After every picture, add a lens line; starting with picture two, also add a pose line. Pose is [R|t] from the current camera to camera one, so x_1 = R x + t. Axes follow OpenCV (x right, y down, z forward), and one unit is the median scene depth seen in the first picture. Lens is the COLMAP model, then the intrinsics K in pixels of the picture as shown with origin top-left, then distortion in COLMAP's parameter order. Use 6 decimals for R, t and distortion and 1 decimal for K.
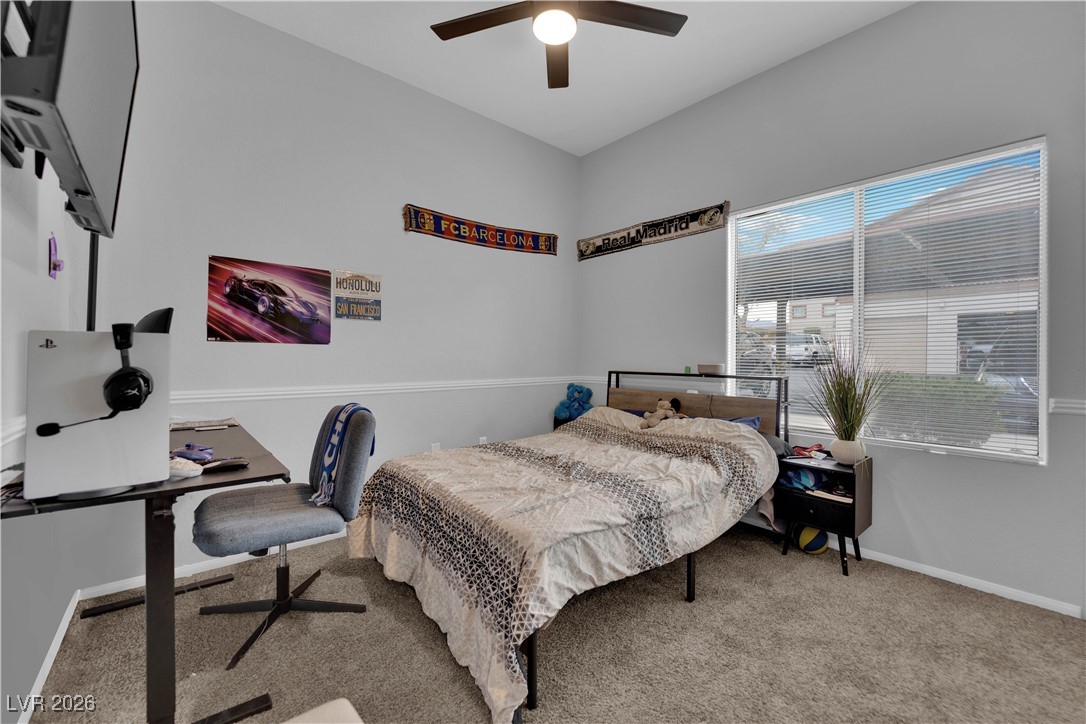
lens RADIAL K [[439.4, 0, 546.7], [0, 439.4, 359.5], [0, 0, 1]] dist [-0.013340, -0.000107]
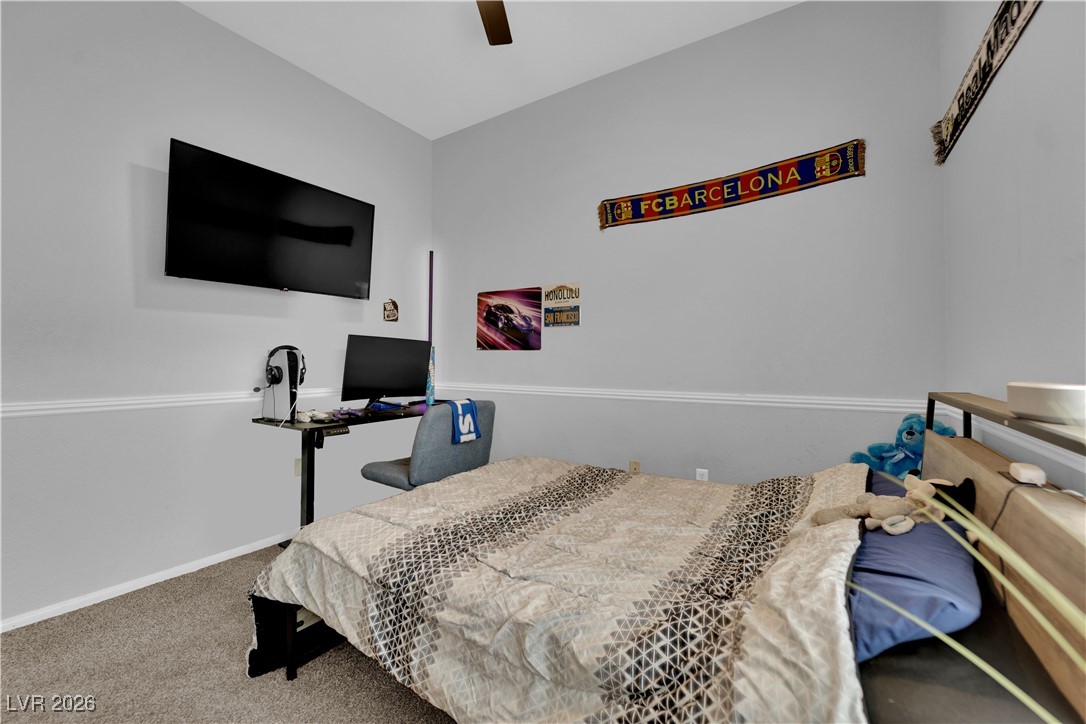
lens RADIAL K [[439.4, 0, 545.0], [0, 439.4, 357.8], [0, 0, 1]] dist [-0.013340, -0.000107]
pose [[0.281726, -0.010294, -0.959440, 0.611535], [-0.006517, 0.999899, -0.012642, 0.000893], [0.959473, 0.009815, 0.281631, 0.664974]]
